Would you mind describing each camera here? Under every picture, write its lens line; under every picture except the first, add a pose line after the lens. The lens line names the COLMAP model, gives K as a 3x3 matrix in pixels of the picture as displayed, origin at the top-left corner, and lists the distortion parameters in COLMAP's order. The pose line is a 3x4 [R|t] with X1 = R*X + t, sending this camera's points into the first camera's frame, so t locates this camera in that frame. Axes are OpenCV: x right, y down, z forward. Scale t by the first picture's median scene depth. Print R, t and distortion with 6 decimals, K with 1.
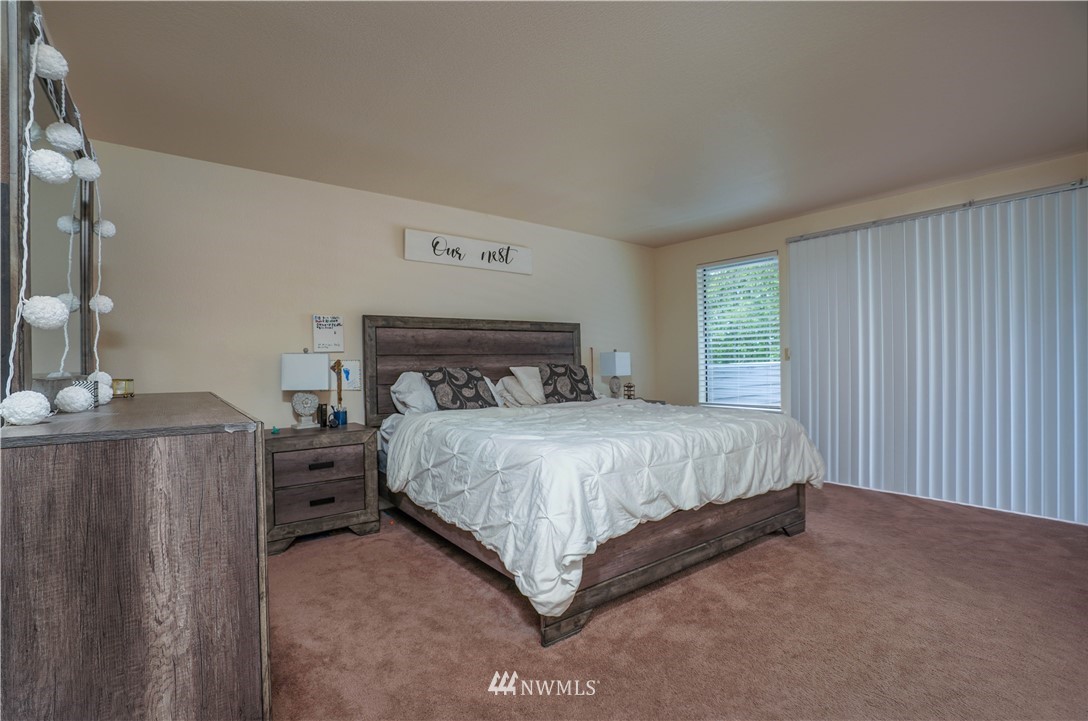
lens RADIAL K [[503.3, 0, 540.4], [0, 503.3, 362.7], [0, 0, 1]] dist [-0.047942, 0.007776]
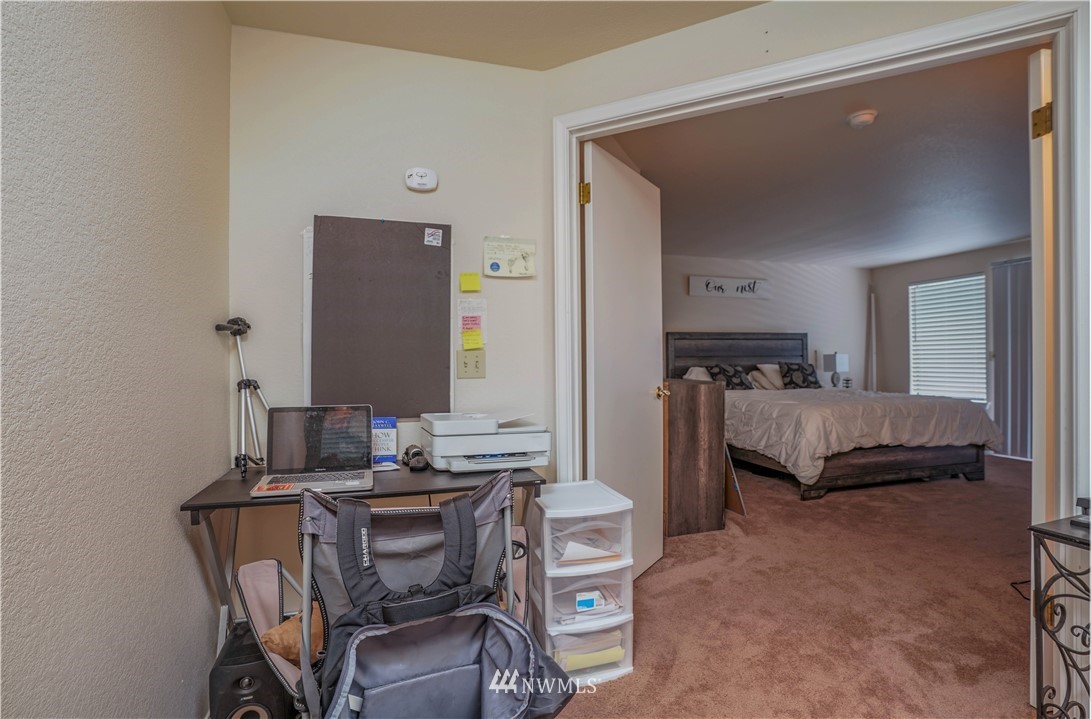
lens RADIAL K [[504.7, 0, 544.1], [0, 504.7, 366.7], [0, 0, 1]] dist [-0.047942, 0.007776]
pose [[0.933141, 0.009695, -0.359380, -0.138749], [-0.003982, 0.999854, 0.016633, -0.008199], [0.359488, -0.014090, 0.933043, -0.704400]]
